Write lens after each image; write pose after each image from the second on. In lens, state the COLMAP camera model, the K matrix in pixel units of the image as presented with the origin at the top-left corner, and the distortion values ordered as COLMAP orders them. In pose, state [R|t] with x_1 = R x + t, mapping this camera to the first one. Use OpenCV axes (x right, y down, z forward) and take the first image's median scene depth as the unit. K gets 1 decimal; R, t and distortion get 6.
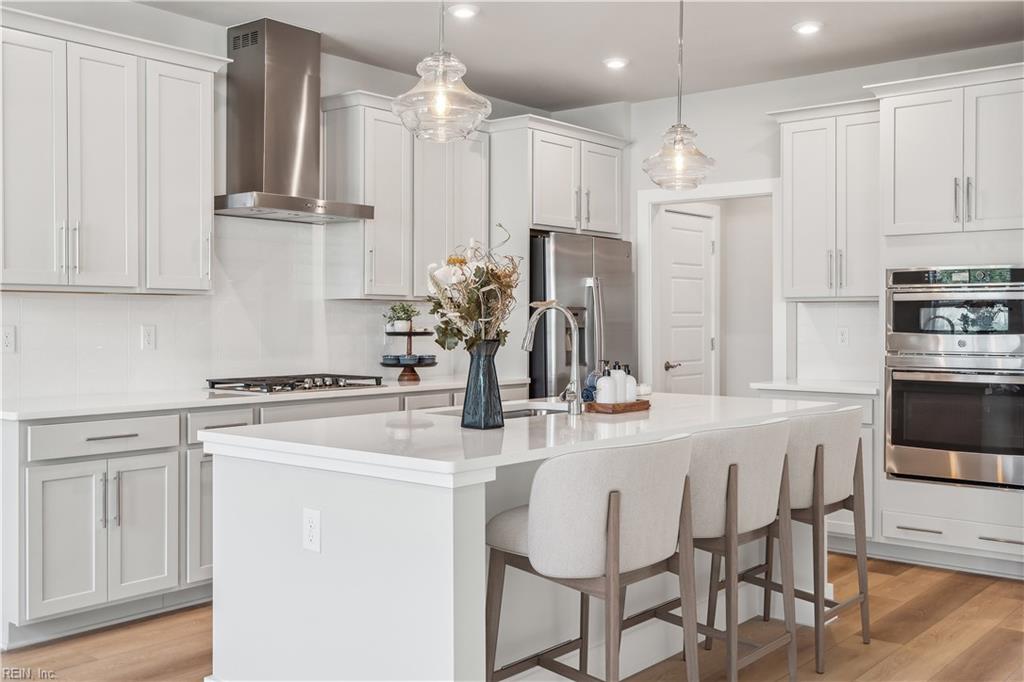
lens RADIAL K [[1014.6, 0, 512.0], [0, 1014.6, 341.0], [0, 0, 1]] dist [-0.009022, -0.006994]
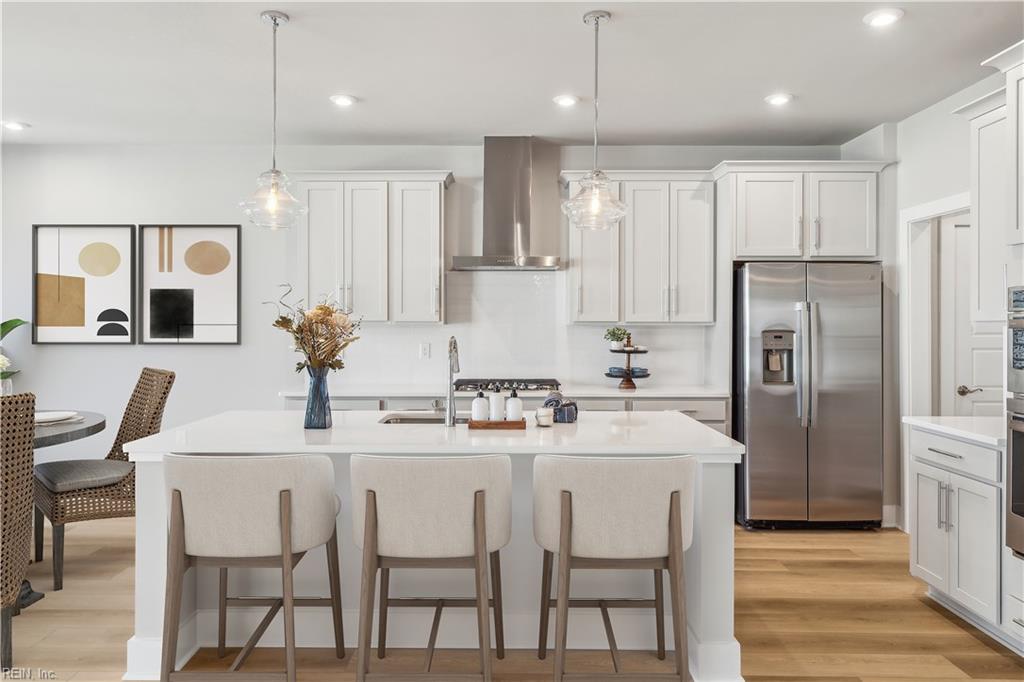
lens RADIAL K [[723.4, 0, 511.6], [0, 723.4, 326.2], [0, 0, 1]] dist [0.048867, 0.000596]
pose [[0.653650, -0.000301, -0.756797, 0.498387], [-0.014424, 0.999813, -0.012856, -0.025172], [0.756660, 0.019319, 0.653523, 0.300329]]
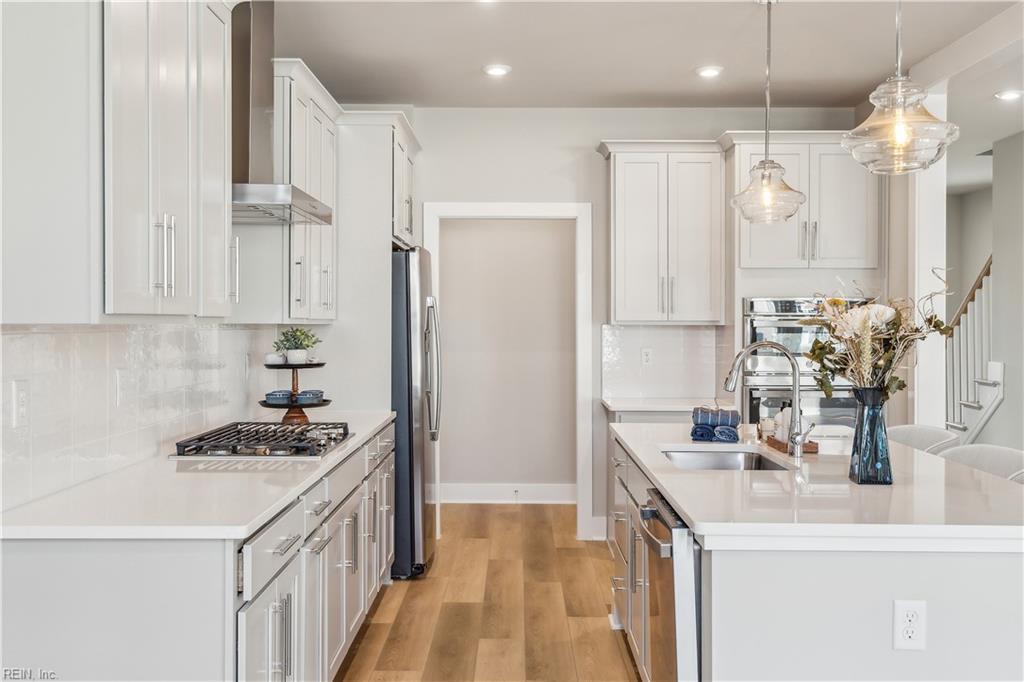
lens RADIAL K [[1031.4, 0, 512.6], [0, 1031.4, 321.6], [0, 0, 1]] dist [0.002156, 0.004085]
pose [[0.767479, 0.002886, 0.641068, -0.498234], [0.008862, 0.999847, -0.015111, -0.028123], [-0.641013, 0.017279, 0.767336, 0.270637]]
